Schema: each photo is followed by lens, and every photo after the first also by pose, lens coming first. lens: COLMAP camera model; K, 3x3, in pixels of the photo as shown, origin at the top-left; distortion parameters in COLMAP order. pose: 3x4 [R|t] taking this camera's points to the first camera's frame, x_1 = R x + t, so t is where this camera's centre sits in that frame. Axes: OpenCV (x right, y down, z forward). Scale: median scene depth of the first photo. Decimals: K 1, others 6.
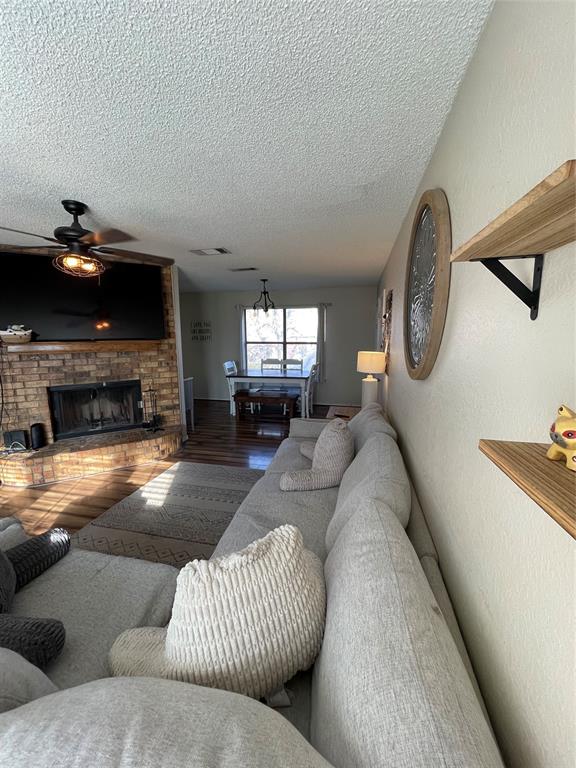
lens RADIAL K [[307.4, 0, 292.6], [0, 307.4, 381.9], [0, 0, 1]] dist [-0.004099, 0.000310]
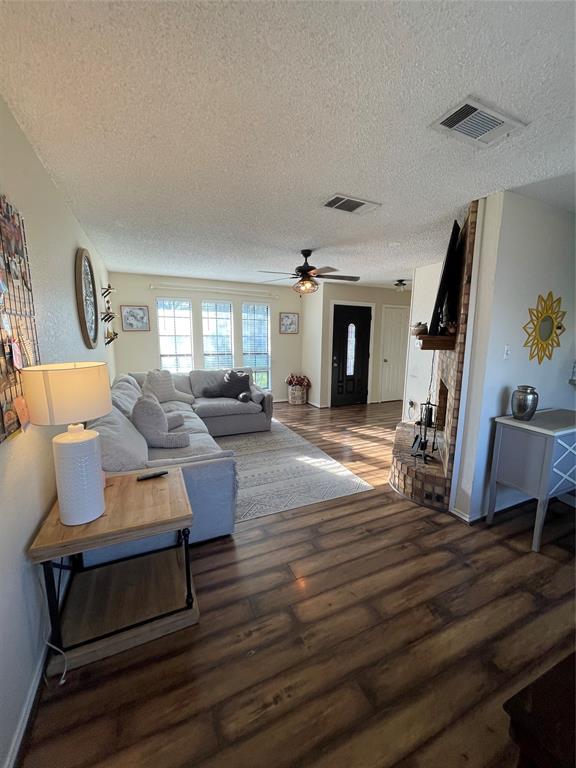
lens RADIAL K [[307.4, 0, 290.5], [0, 307.4, 383.7], [0, 0, 1]] dist [-0.004099, 0.000310]
pose [[-0.805423, 0.085477, -0.586504, 0.256611], [-0.104313, 0.953657, 0.282235, -0.207822], [0.583449, 0.288499, -0.759181, 1.453905]]
